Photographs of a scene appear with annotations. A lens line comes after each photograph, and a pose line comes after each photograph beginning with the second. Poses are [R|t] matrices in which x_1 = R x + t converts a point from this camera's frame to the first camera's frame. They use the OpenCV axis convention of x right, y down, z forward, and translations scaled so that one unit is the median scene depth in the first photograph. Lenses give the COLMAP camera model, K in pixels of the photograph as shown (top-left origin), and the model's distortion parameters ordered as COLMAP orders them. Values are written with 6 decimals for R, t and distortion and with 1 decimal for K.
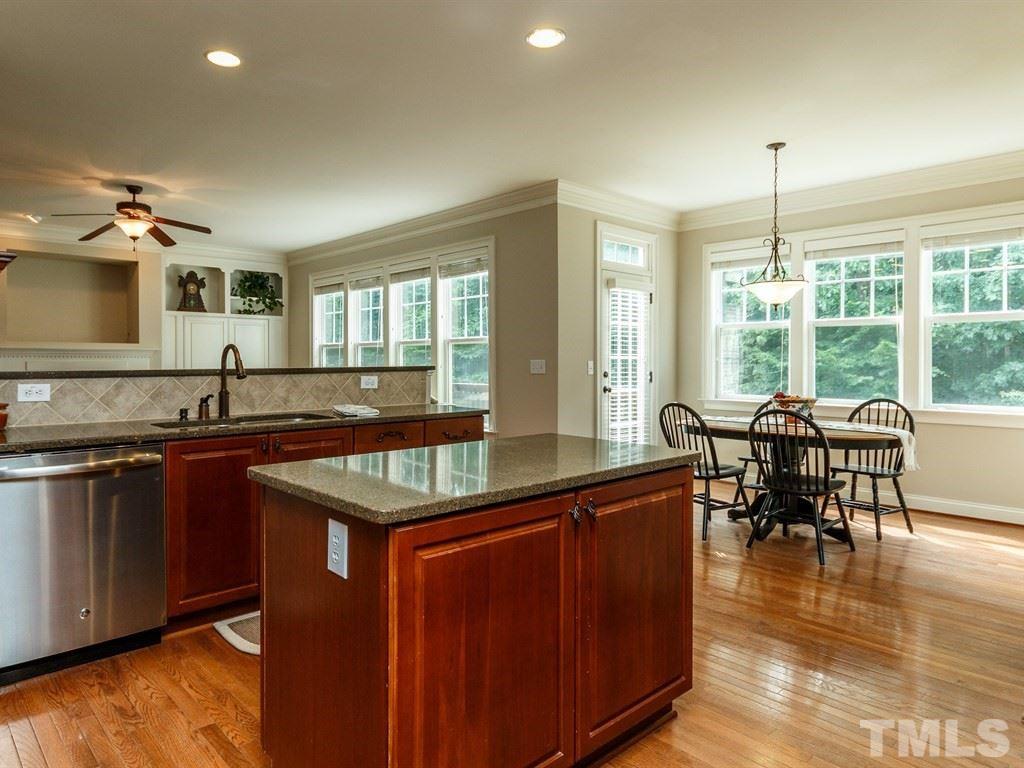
lens RADIAL K [[642.6, 0, 453.0], [0, 642.6, 384.0], [0, 0, 1]] dist [-0.002265, 0.000125]
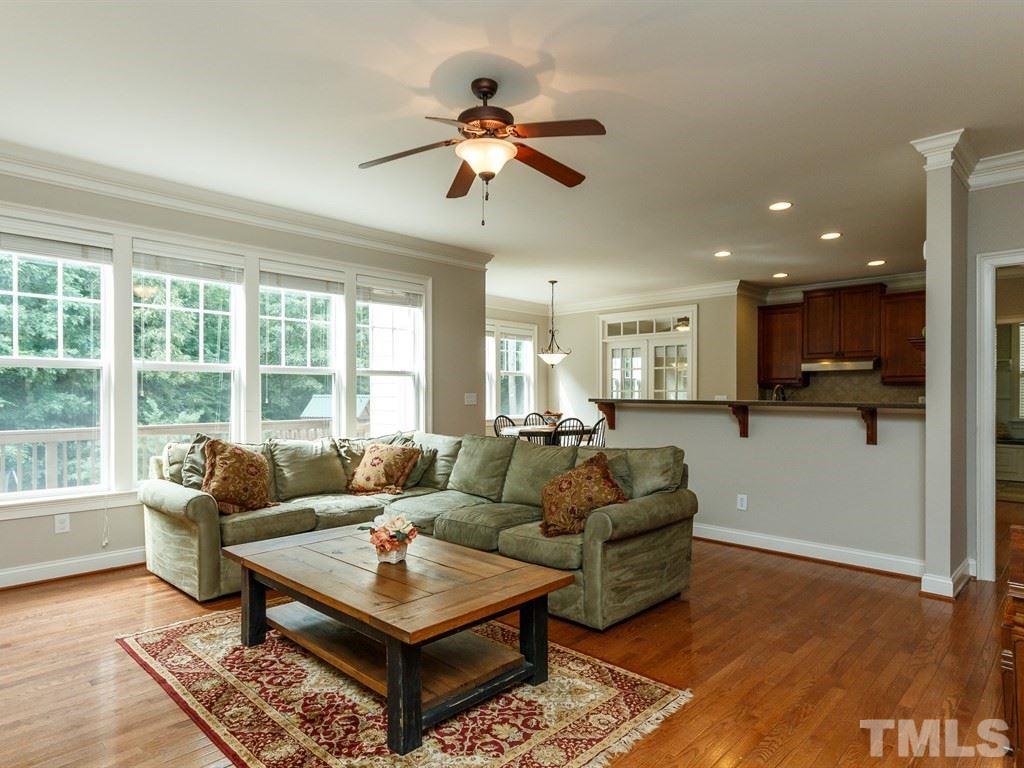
lens RADIAL K [[598.1, 0, 514.7], [0, 598.1, 391.3], [0, 0, 1]] dist [-0.006726, 0.002076]
pose [[-0.097909, 0.005085, 0.995182, -0.662115], [0.029722, 0.999556, -0.002183, -0.023687], [-0.994751, 0.029365, -0.098016, 0.670920]]
